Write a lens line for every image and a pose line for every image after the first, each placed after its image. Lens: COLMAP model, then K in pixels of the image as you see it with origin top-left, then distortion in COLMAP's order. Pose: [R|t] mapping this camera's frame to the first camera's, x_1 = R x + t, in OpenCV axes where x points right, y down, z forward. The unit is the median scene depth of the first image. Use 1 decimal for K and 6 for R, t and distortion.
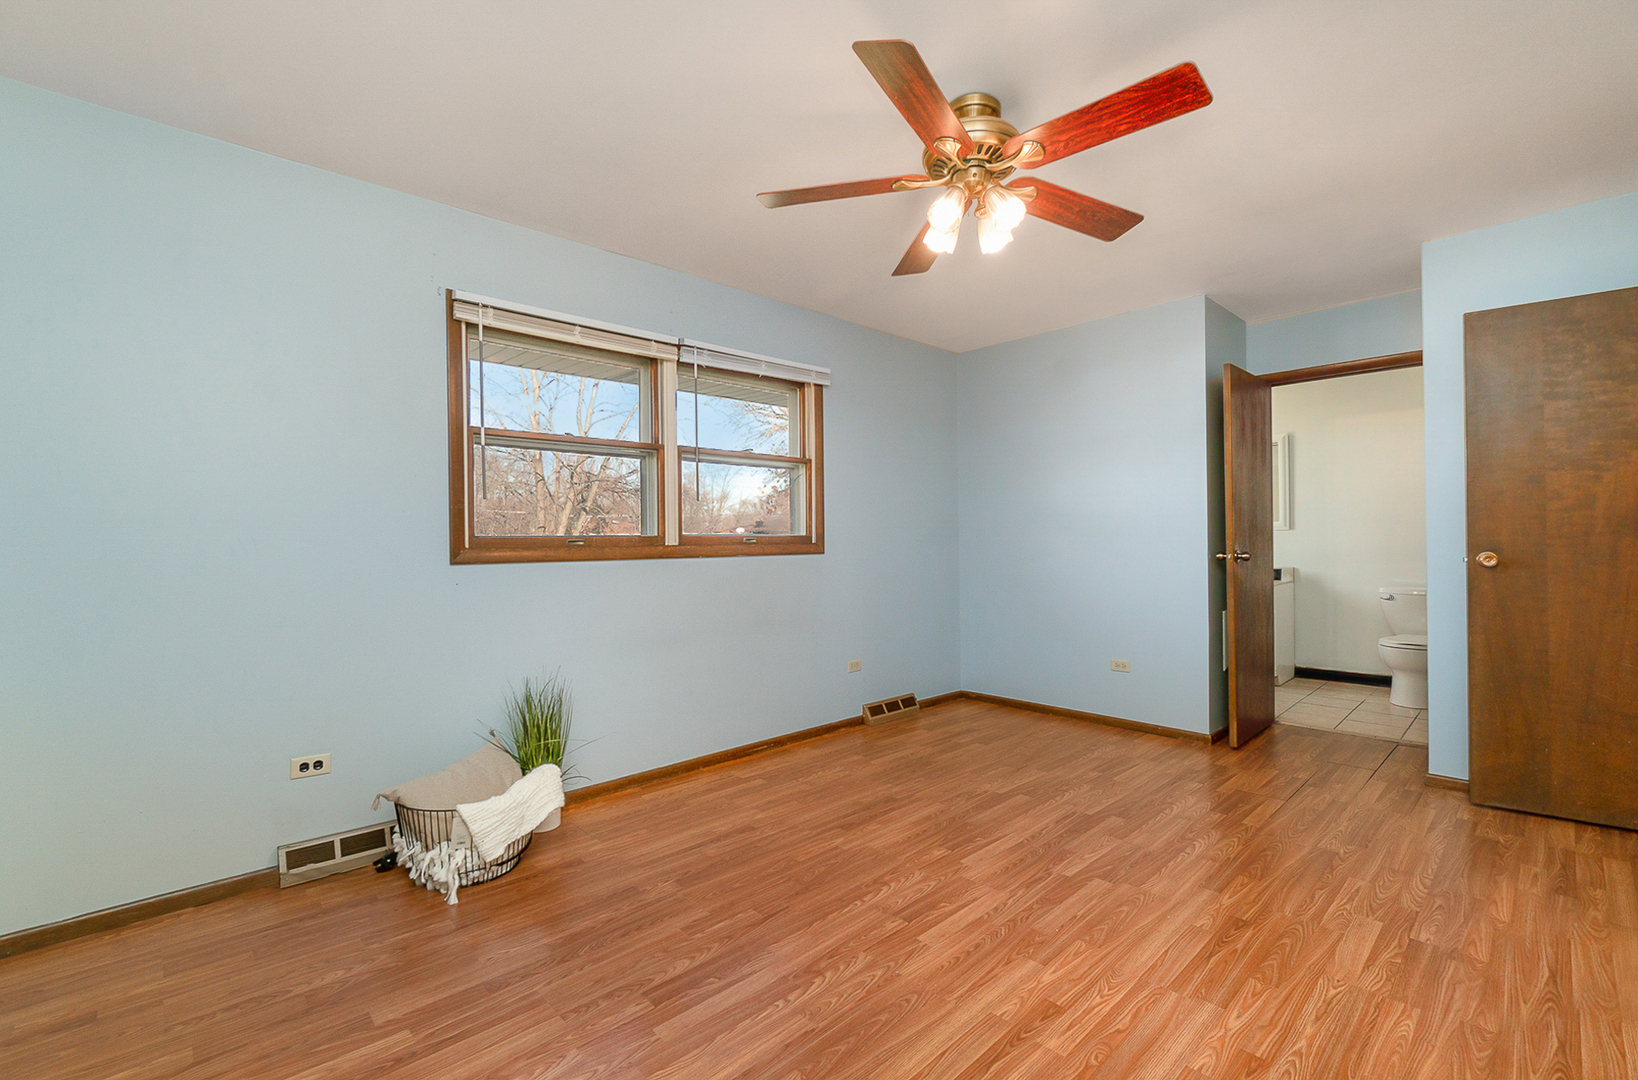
lens RADIAL K [[696.2, 0, 817.5], [0, 696.2, 547.5], [0, 0, 1]] dist [-0.006916, 0.000811]
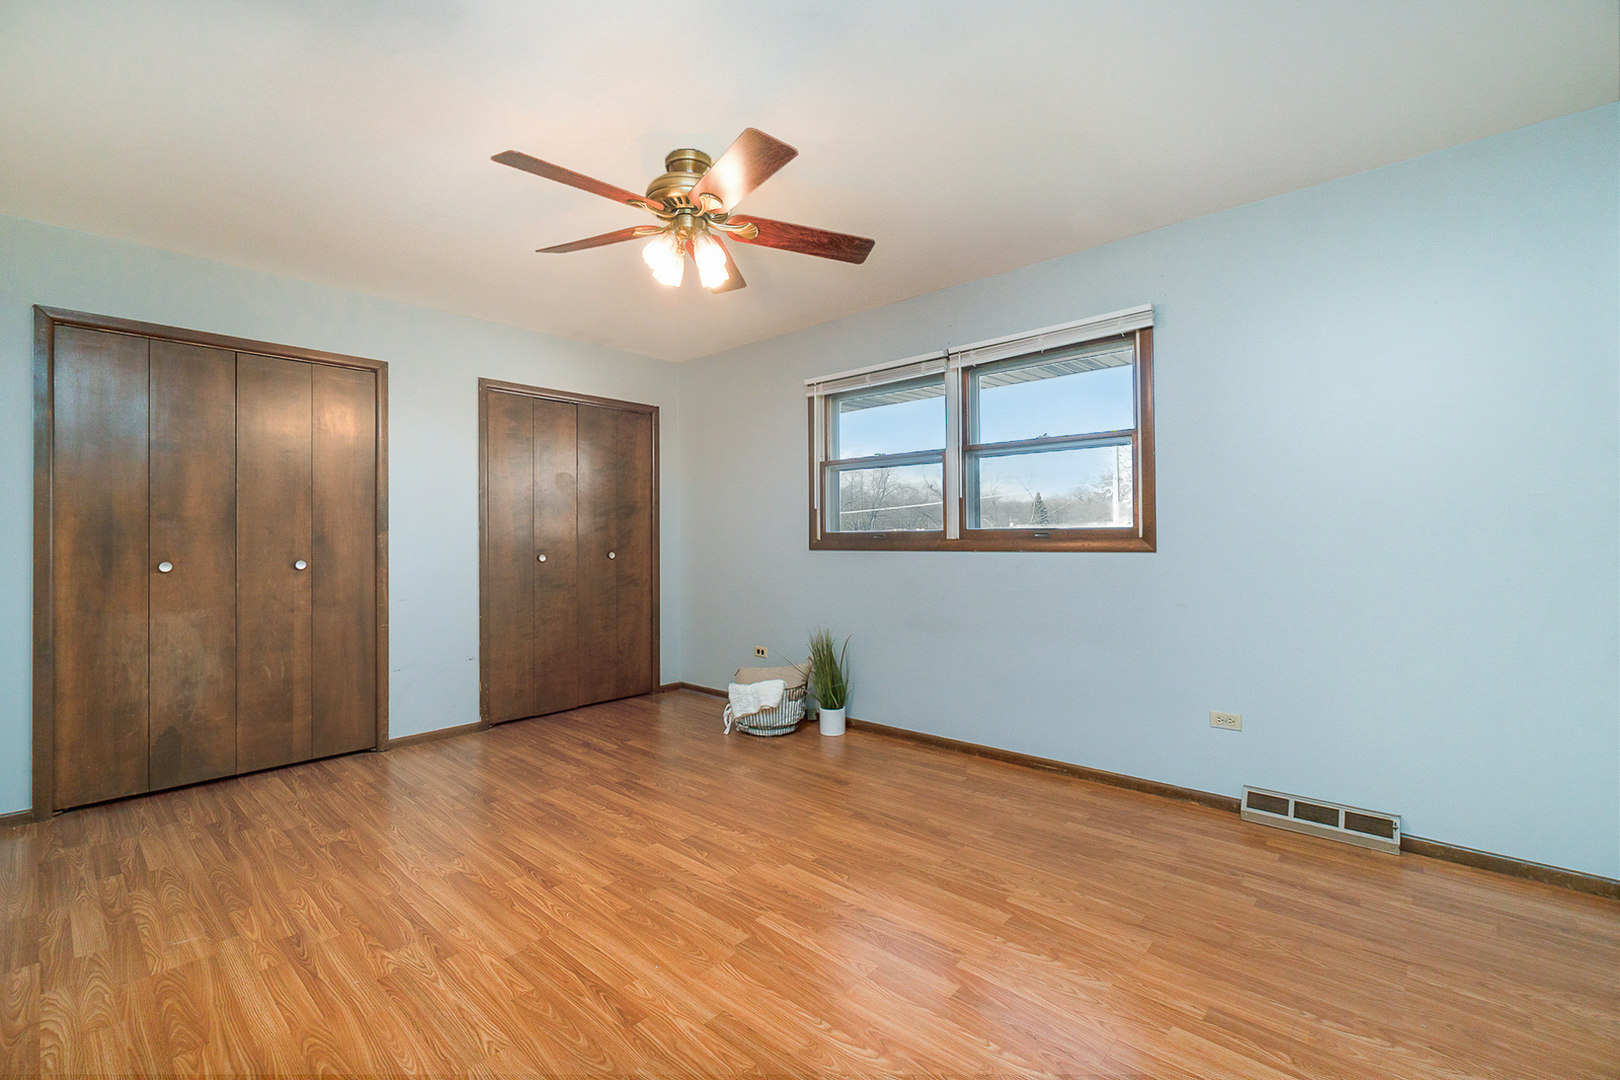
lens RADIAL K [[691.0, 0, 809.3], [0, 691.0, 534.0], [0, 0, 1]] dist [-0.004080, -0.000292]
pose [[0.097926, 0.003878, -0.995186, 1.012256], [-0.001393, 0.999992, 0.003760, -0.017778], [0.995193, 0.001018, 0.097930, 0.799938]]
